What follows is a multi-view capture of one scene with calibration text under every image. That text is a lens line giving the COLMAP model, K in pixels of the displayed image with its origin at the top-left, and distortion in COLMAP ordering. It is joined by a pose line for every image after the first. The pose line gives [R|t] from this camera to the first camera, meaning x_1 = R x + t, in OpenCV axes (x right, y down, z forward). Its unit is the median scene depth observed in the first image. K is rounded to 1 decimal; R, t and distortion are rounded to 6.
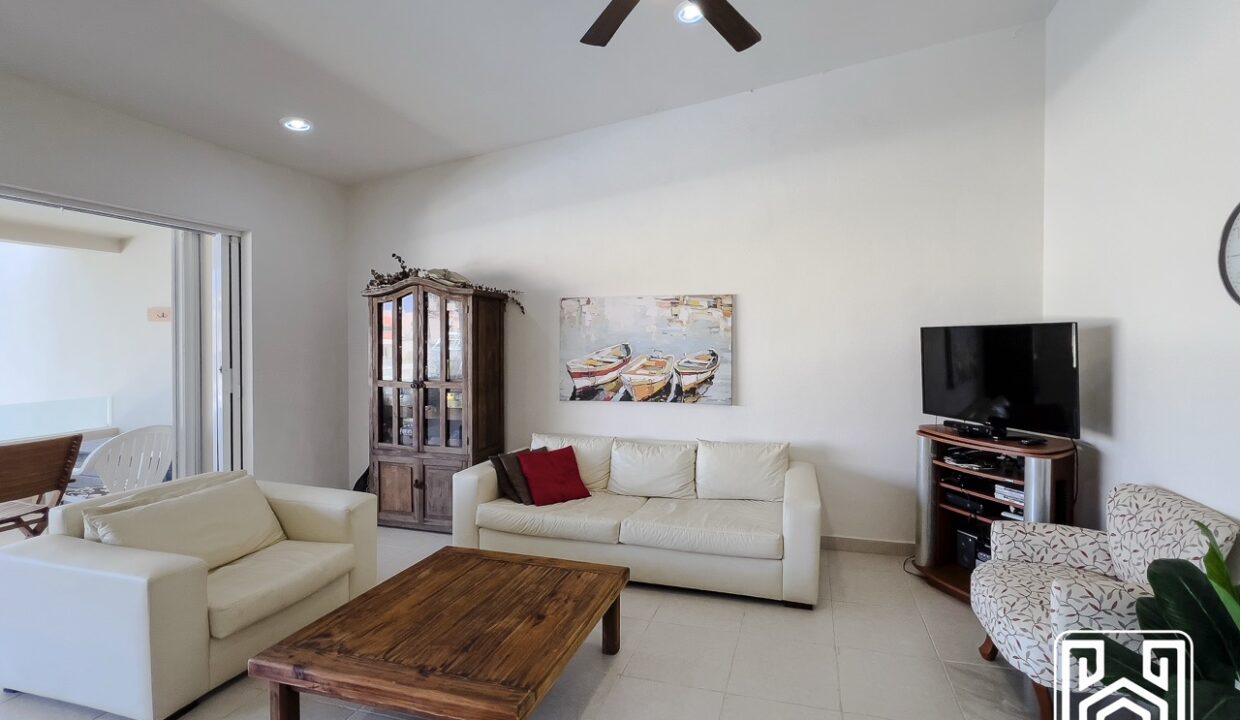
lens RADIAL K [[525.2, 0, 681.2], [0, 525.2, 345.2], [0, 0, 1]] dist [-0.002810, -0.000533]
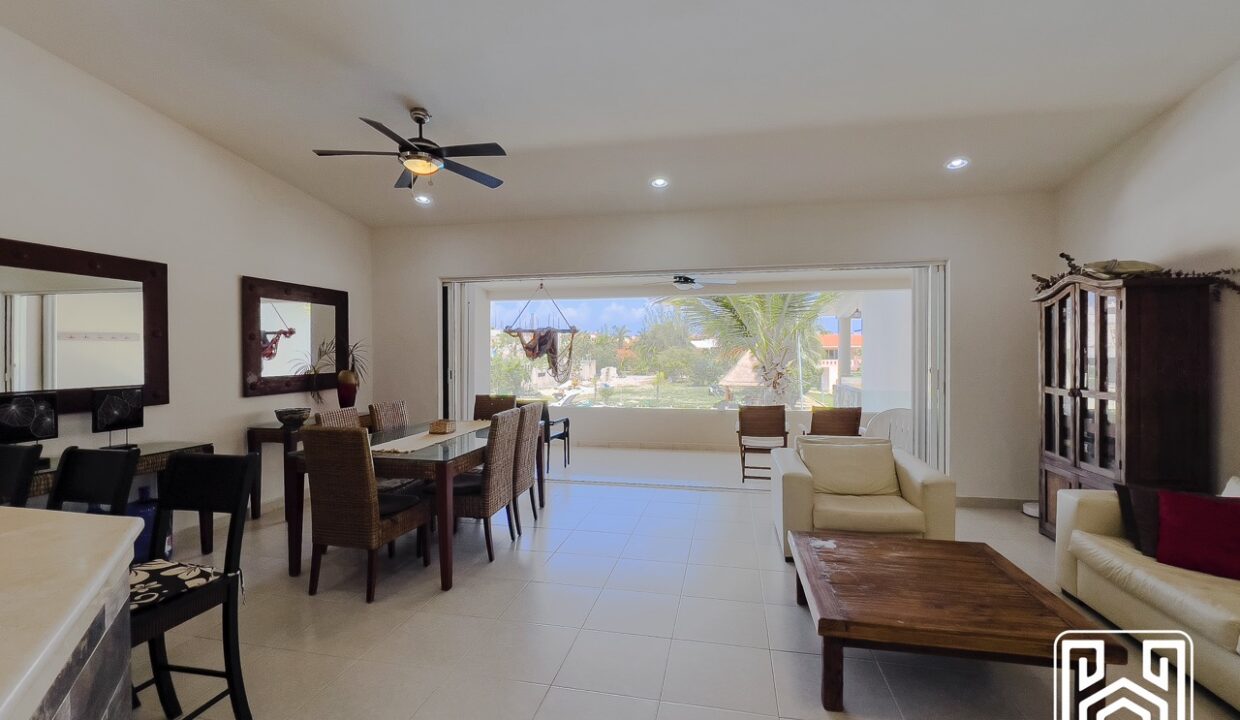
lens RADIAL K [[526.0, 0, 620.5], [0, 526.0, 357.3], [0, 0, 1]] dist [0.000616, 0.000107]
pose [[0.027586, 0.001018, -0.999619, 0.388186], [-0.011921, 0.999929, 0.000689, 0.022347], [0.999548, 0.011897, 0.027596, 0.186177]]
